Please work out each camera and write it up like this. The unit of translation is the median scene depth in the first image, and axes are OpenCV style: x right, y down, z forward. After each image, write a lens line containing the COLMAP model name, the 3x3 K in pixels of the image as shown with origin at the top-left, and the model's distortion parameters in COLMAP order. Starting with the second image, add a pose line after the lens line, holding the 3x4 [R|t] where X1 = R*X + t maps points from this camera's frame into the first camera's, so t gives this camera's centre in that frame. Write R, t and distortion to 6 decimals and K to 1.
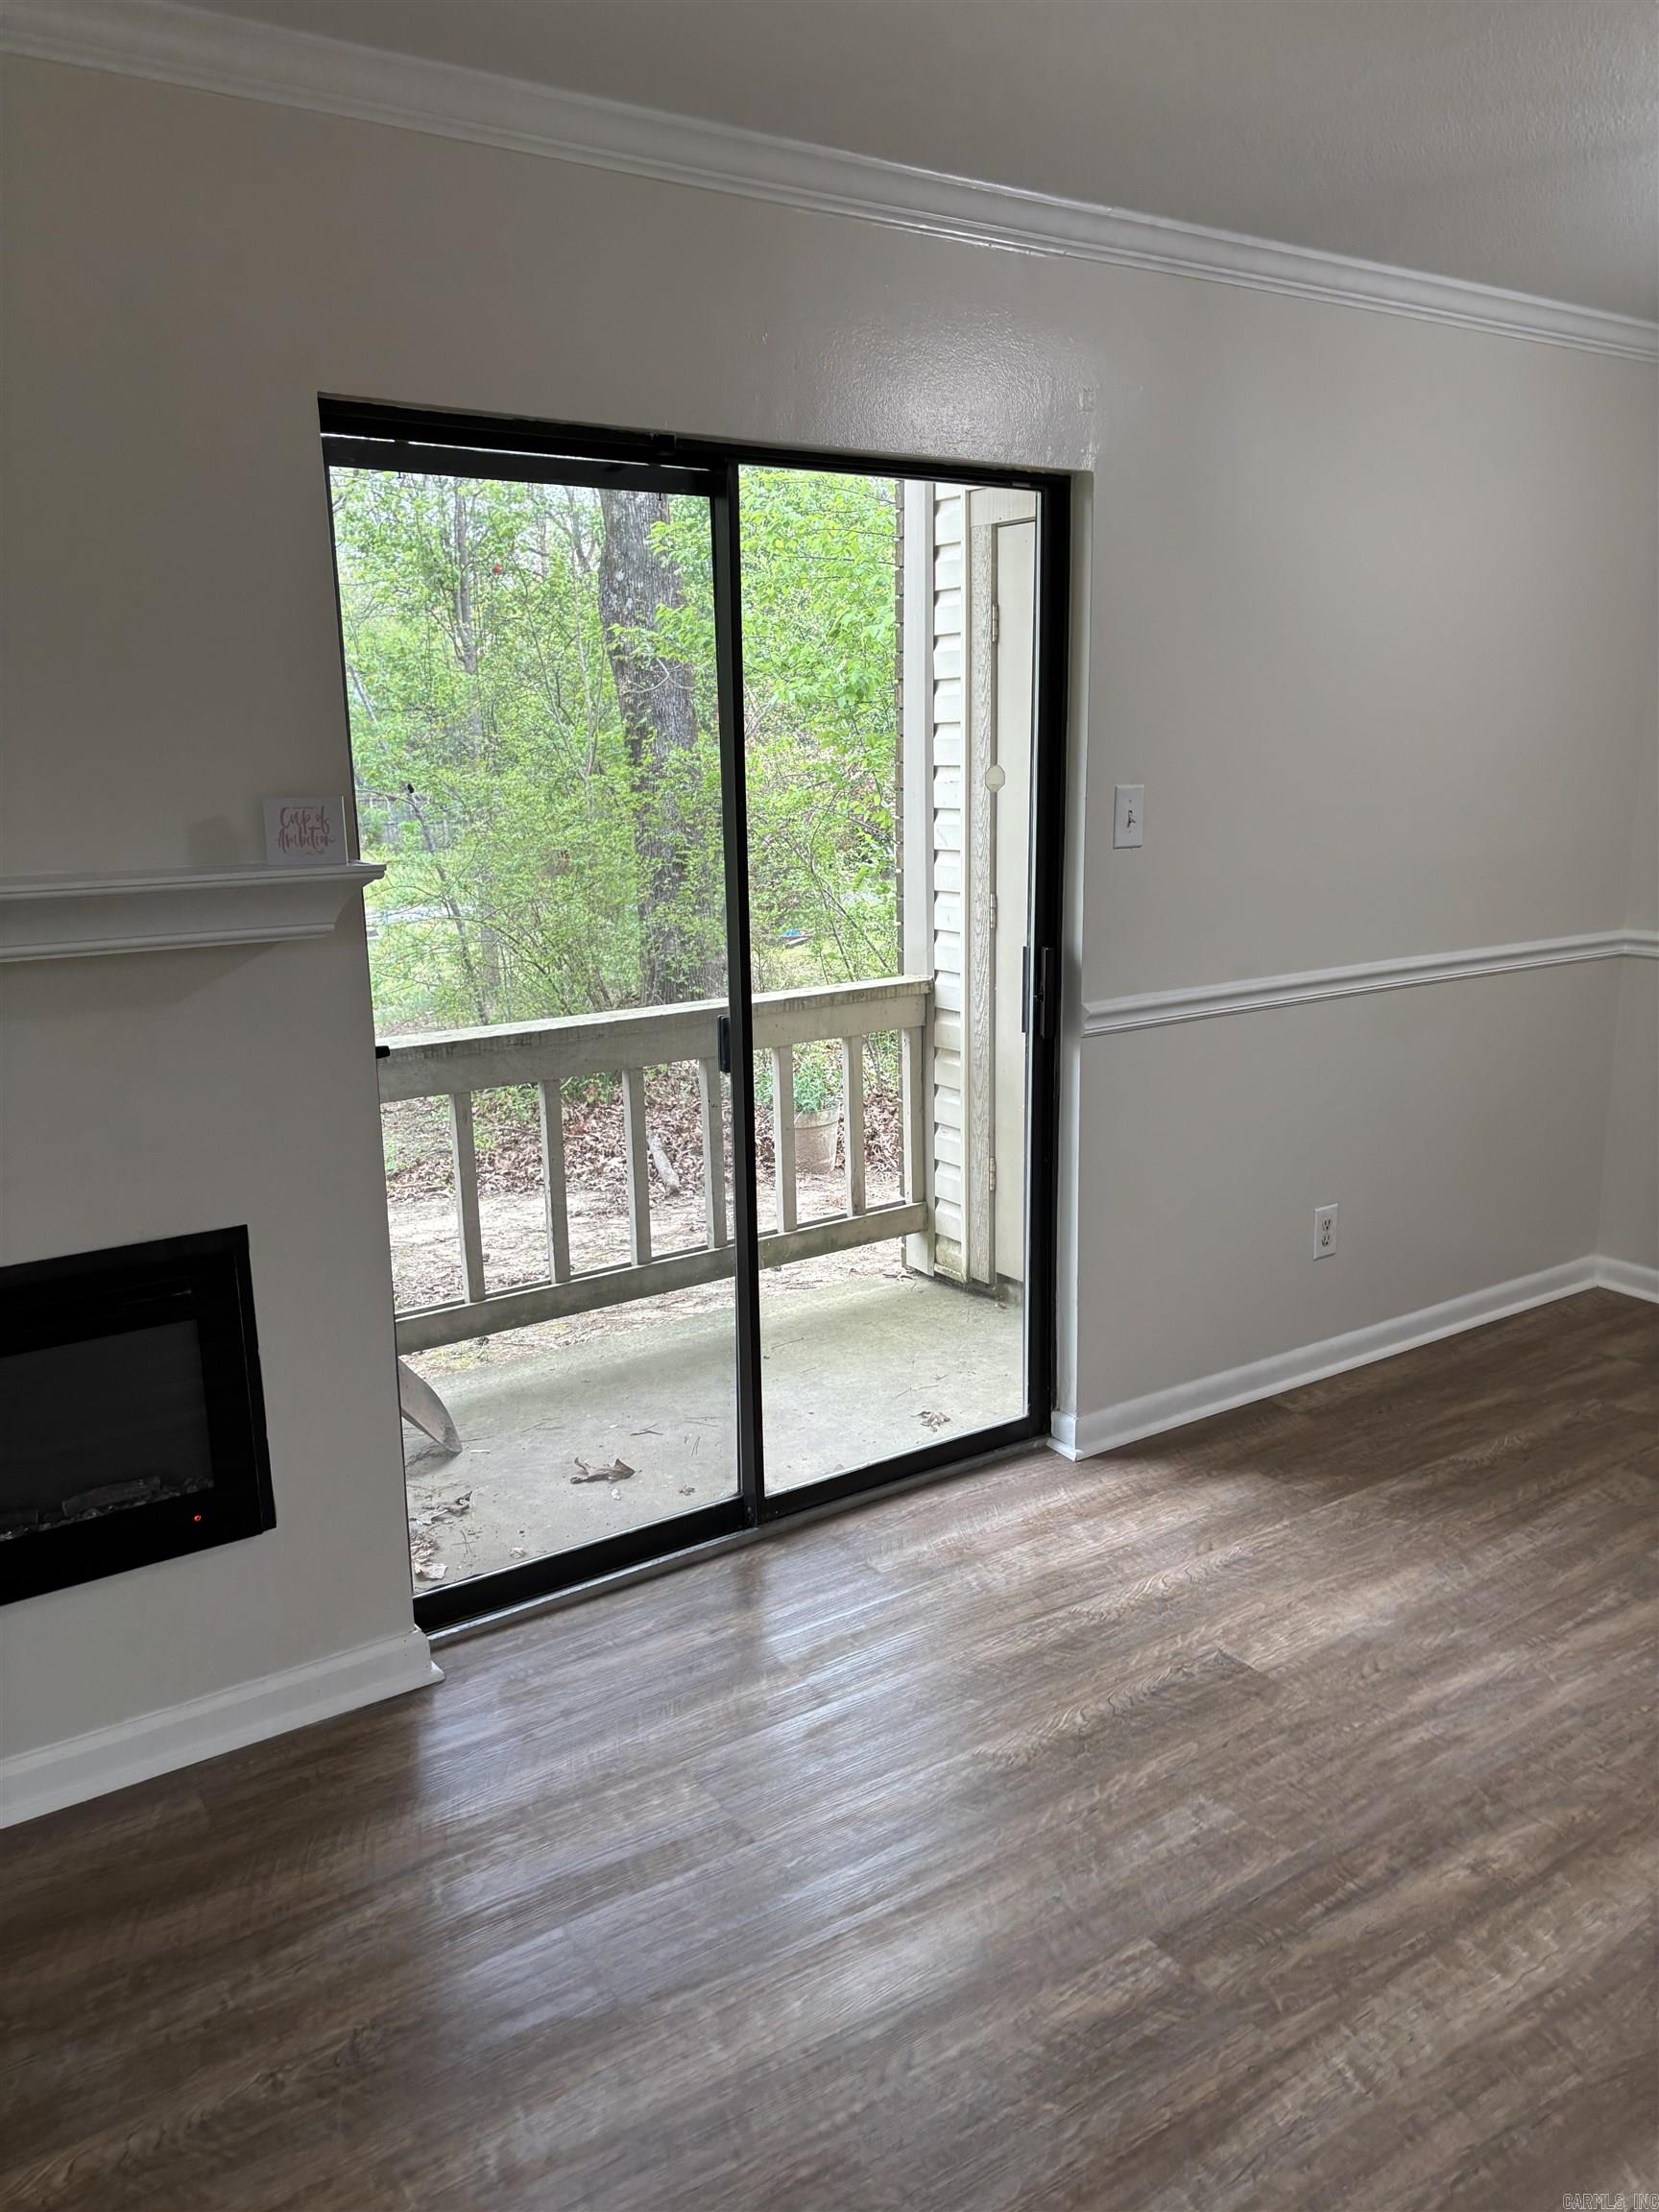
lens RADIAL K [[1669.3, 0, 817.6], [0, 1669.3, 1106.0], [0, 0, 1]] dist [0.050045, -0.055772]
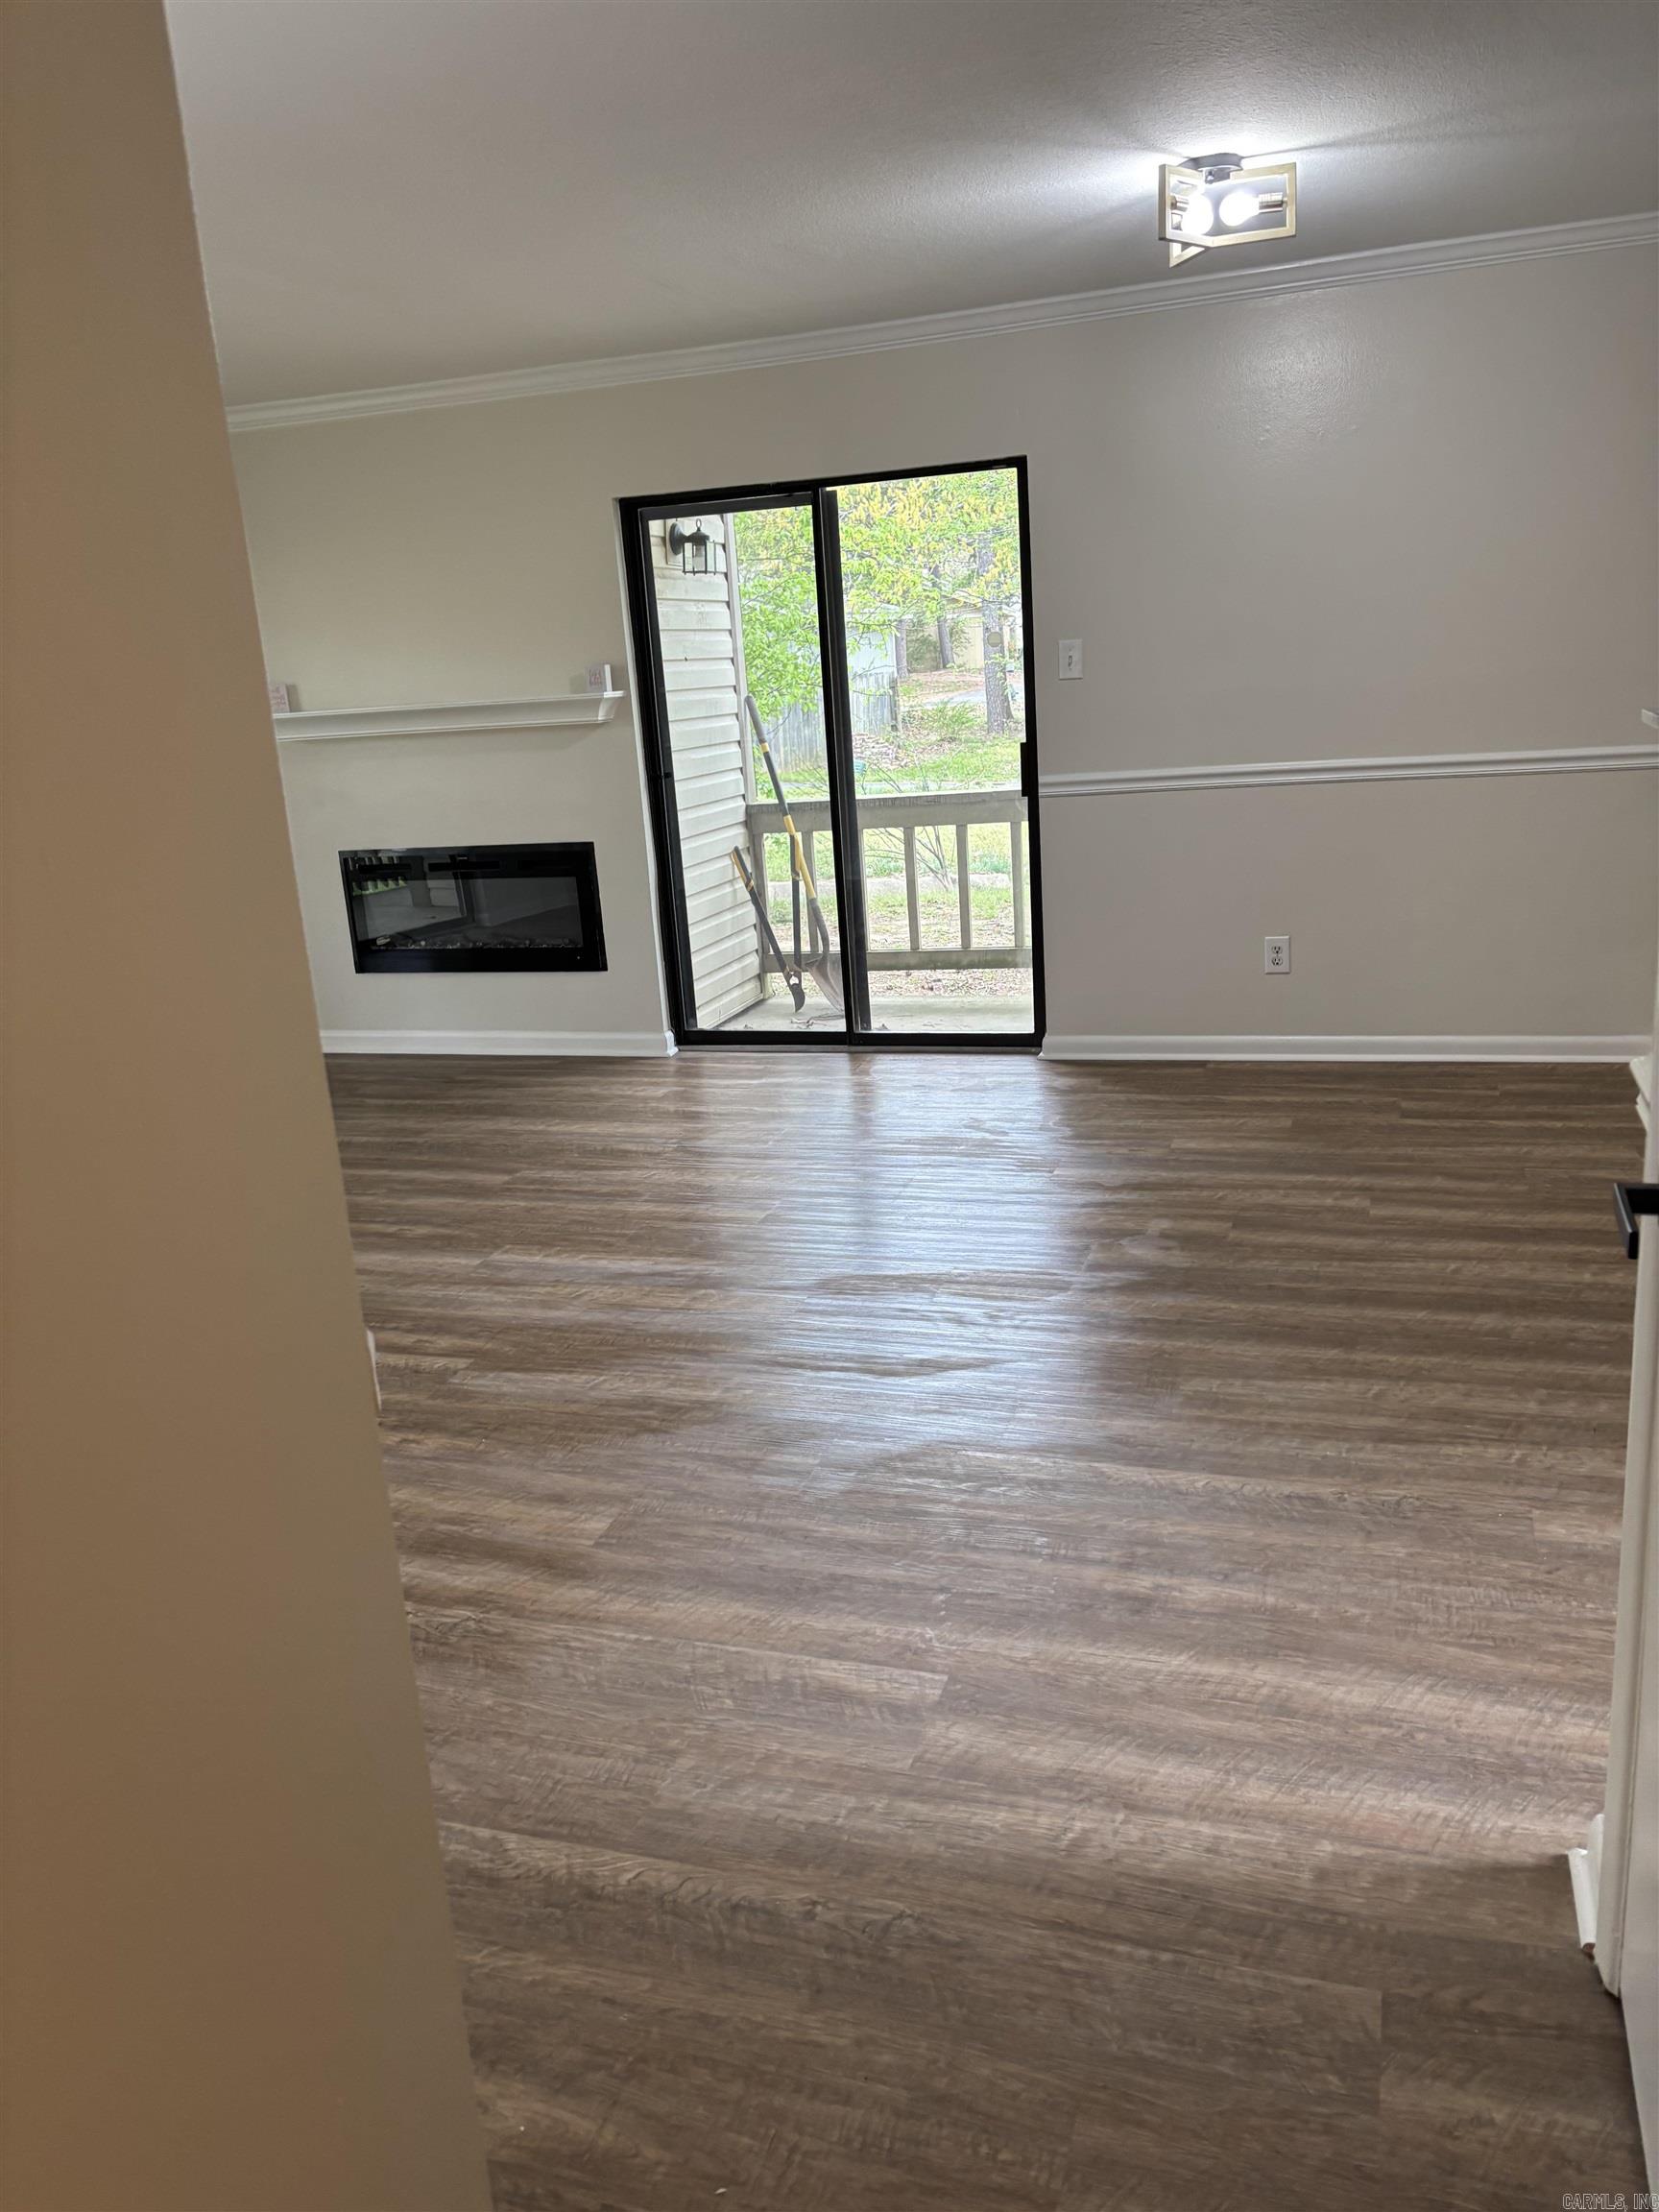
lens RADIAL K [[1669.3, 0, 833.7], [0, 1669.3, 1103.7], [0, 0, 1]] dist [0.050045, -0.055772]
pose [[0.610328, 0.177471, -0.772013, 1.329967], [-0.112413, 0.984122, 0.137361, 0.052050], [0.784132, 0.002949, 0.620587, -0.185363]]
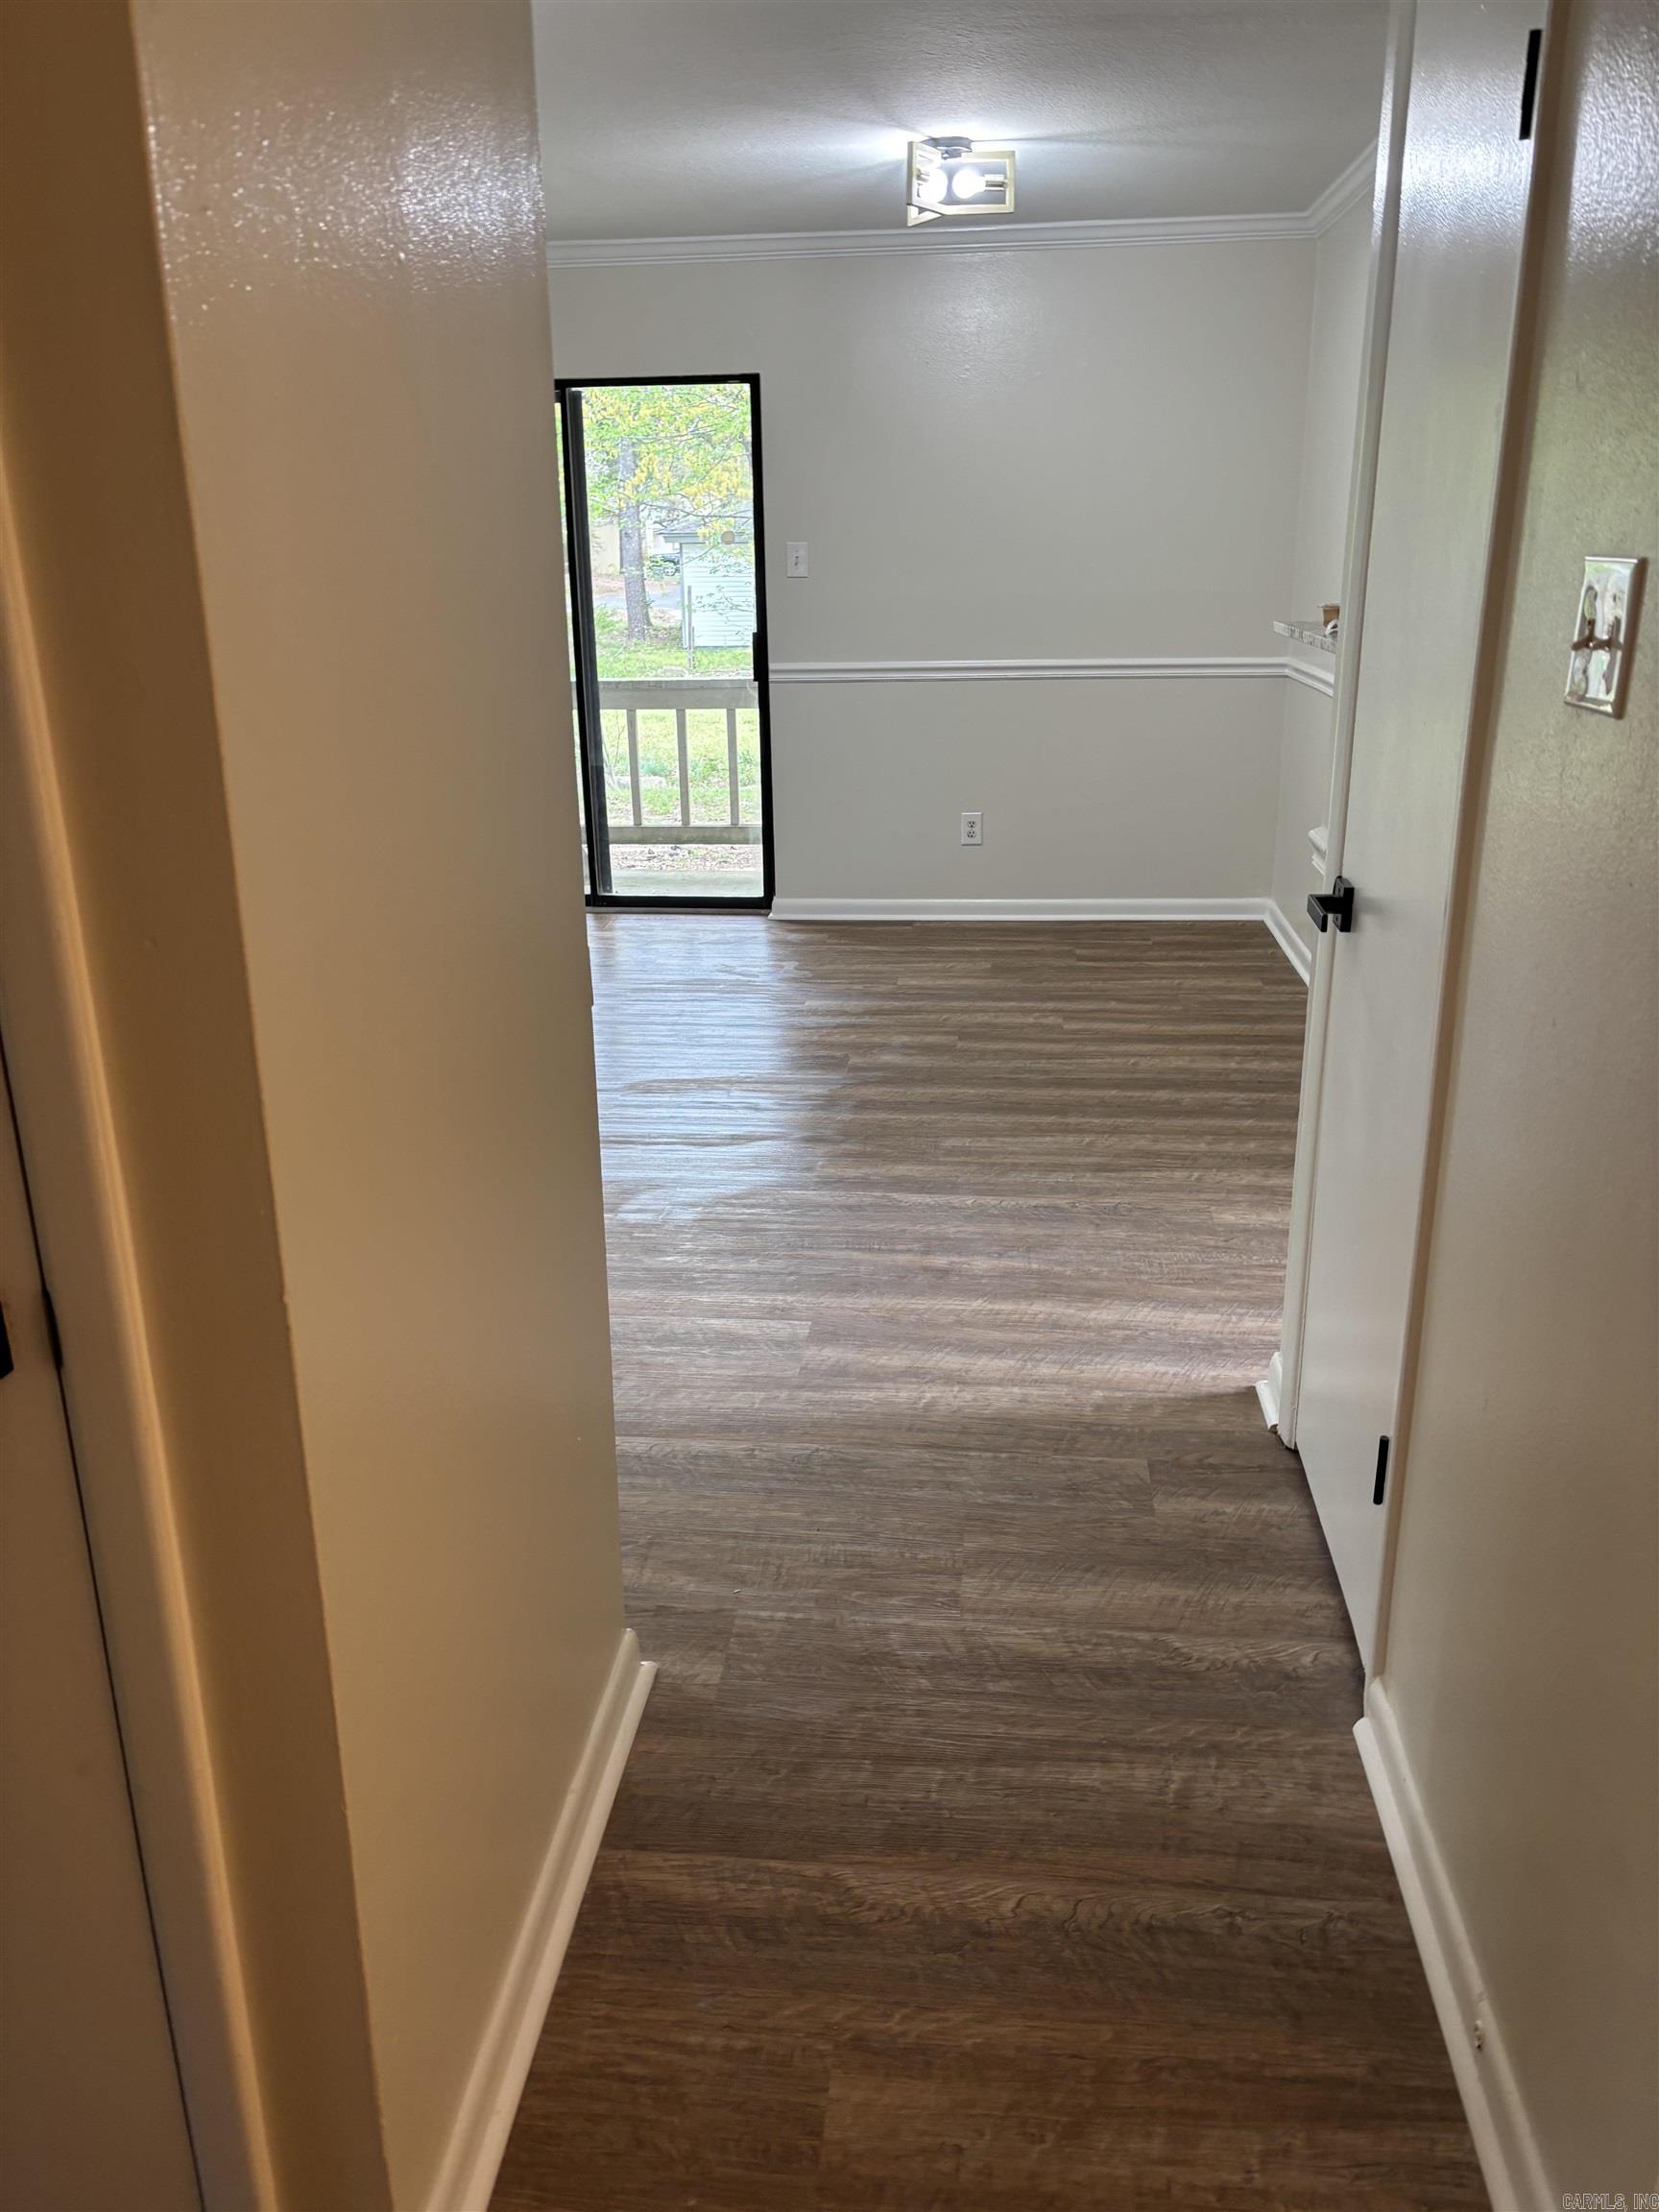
lens RADIAL K [[1669.3, 0, 818.6], [0, 1669.3, 1093.8], [0, 0, 1]] dist [0.050045, -0.055772]
pose [[0.761077, 0.200297, -0.616963, 1.407383], [-0.133563, 0.979141, 0.153117, 0.110661], [0.634763, -0.034130, 0.771953, -0.415189]]
